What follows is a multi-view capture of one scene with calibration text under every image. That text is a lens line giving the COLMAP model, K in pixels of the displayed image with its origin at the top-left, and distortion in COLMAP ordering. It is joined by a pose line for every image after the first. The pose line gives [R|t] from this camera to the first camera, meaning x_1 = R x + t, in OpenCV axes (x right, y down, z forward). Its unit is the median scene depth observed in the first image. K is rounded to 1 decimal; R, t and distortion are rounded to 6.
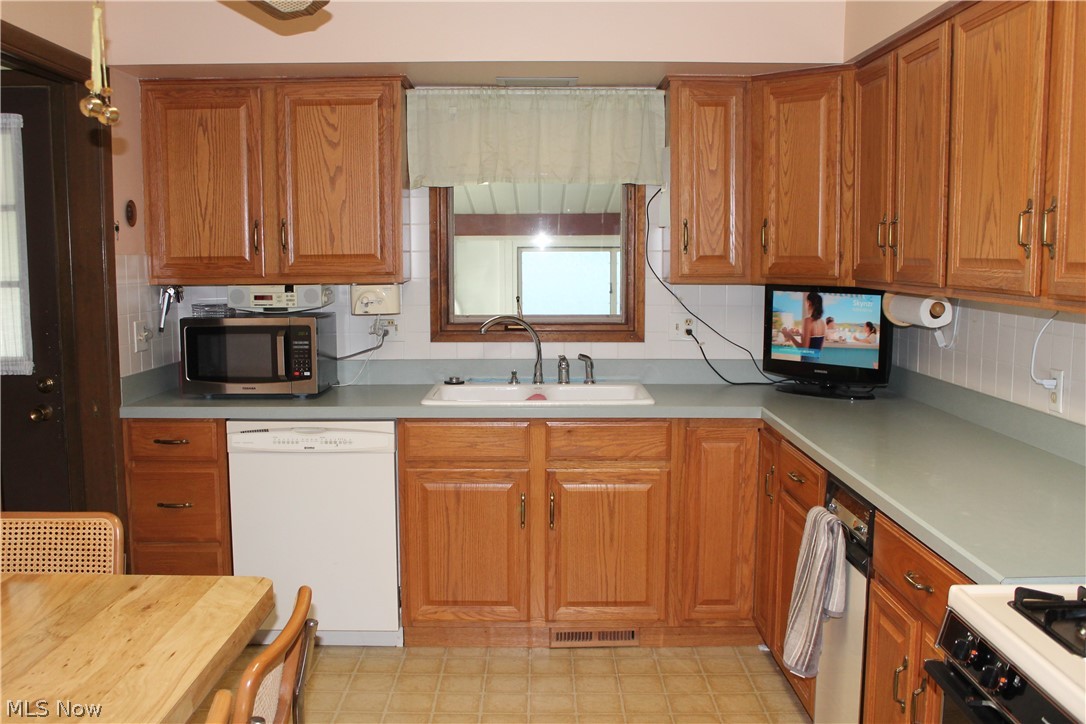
lens RADIAL K [[1044.2, 0, 543.1], [0, 1044.2, 366.0], [0, 0, 1]] dist [-0.101967, 0.000000]
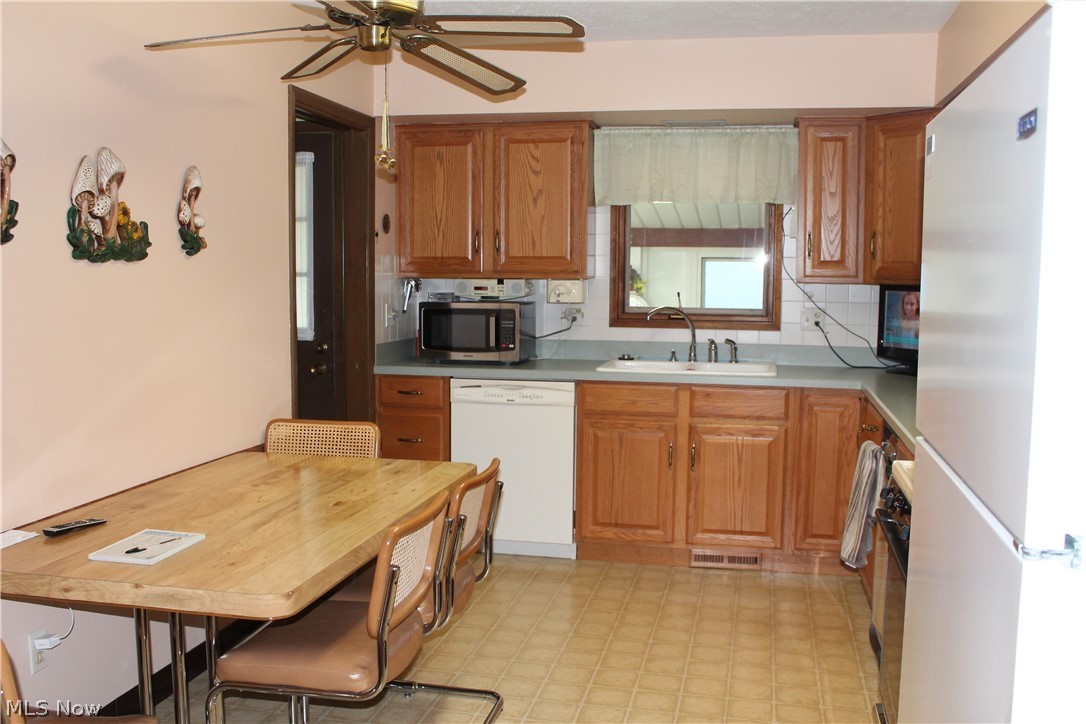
lens RADIAL K [[1044.2, 0, 537.7], [0, 1044.2, 362.8], [0, 0, 1]] dist [-0.101967, 0.000000]
pose [[0.976941, 0.029029, -0.211526, 0.086988], [-0.032831, 0.999356, -0.014486, 0.047039], [0.210969, 0.021097, 0.977265, -0.290491]]
